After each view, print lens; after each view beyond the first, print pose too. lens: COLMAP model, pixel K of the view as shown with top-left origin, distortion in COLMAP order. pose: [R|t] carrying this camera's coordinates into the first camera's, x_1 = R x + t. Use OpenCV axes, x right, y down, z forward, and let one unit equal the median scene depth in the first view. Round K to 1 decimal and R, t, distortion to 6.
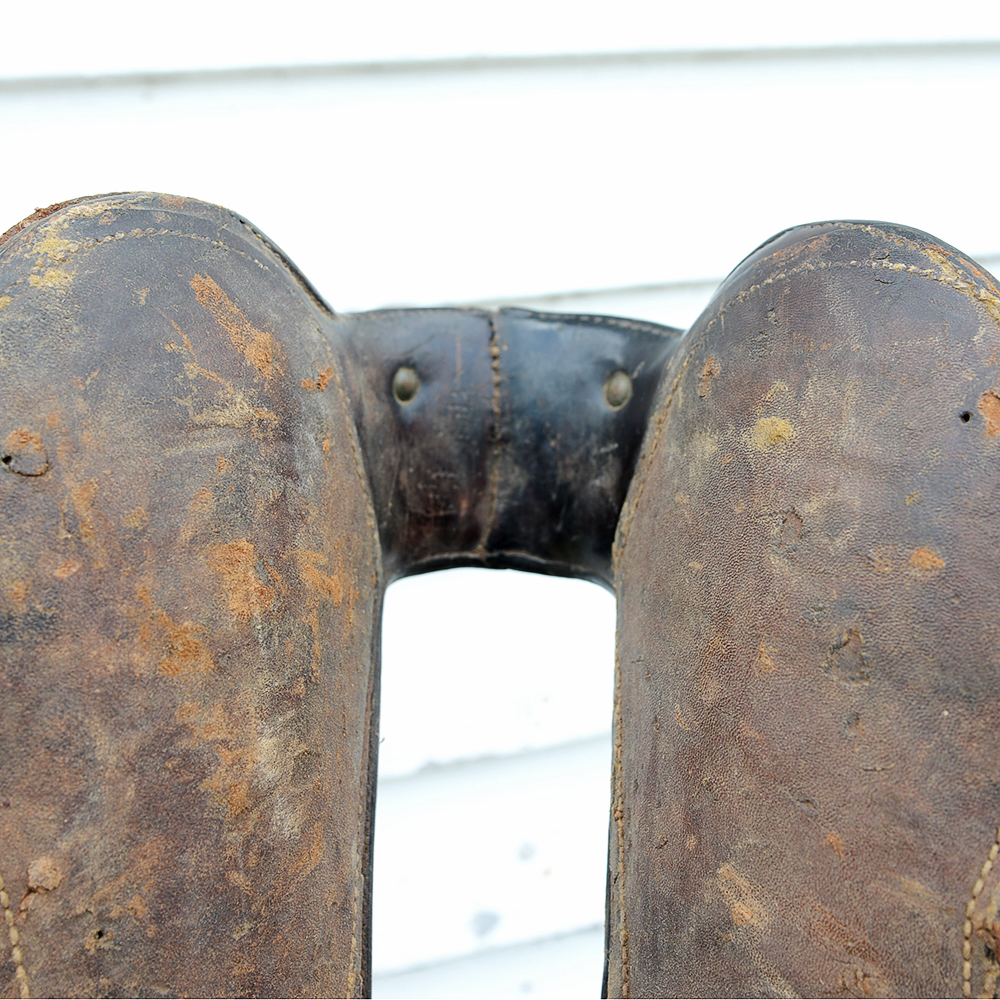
lens RADIAL K [[1454.8, 0, 498.7], [0, 1454.8, 496.8], [0, 0, 1]] dist [-0.067984, 0.000000]
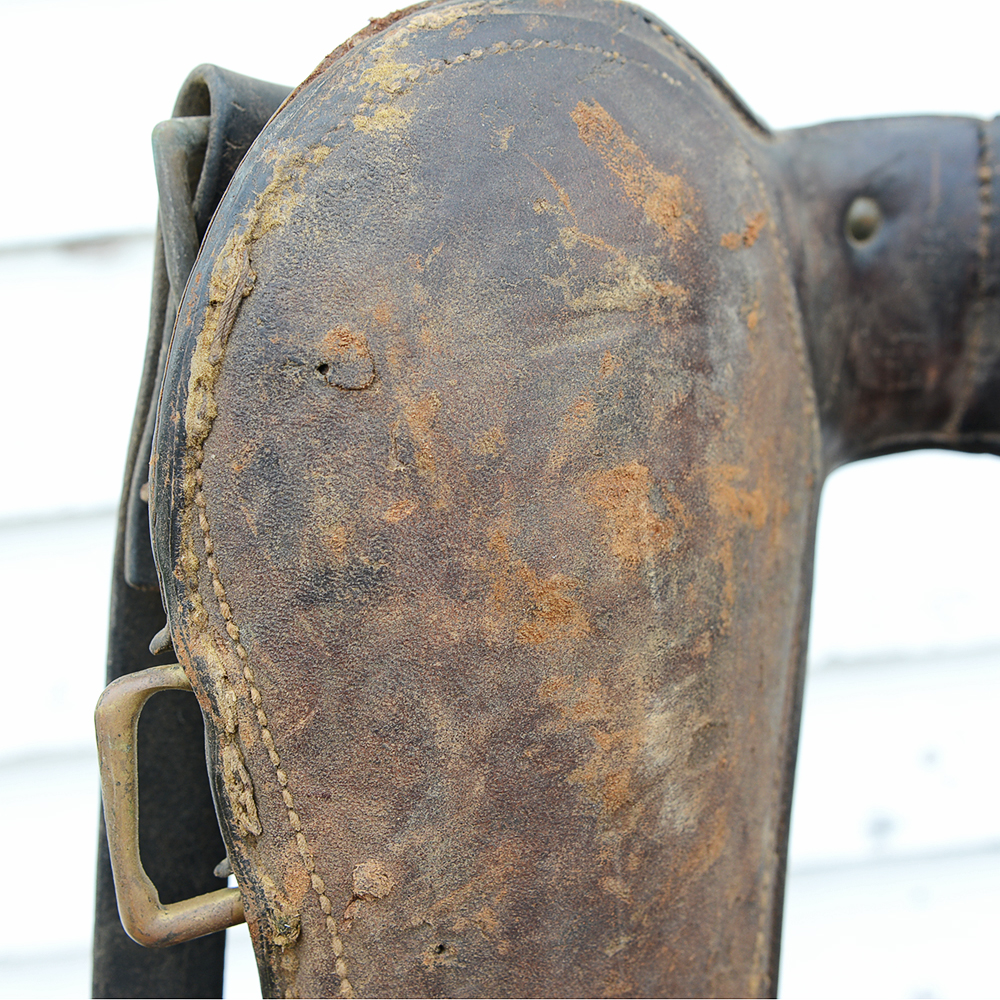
lens RADIAL K [[1454.8, 0, 503.5], [0, 1454.8, 503.9], [0, 0, 1]] dist [-0.067984, 0.000000]
pose [[0.955019, 0.059658, -0.290481, -0.019595], [-0.008769, 0.984808, 0.173427, -0.081394], [0.296414, -0.163079, 0.941034, 0.266851]]
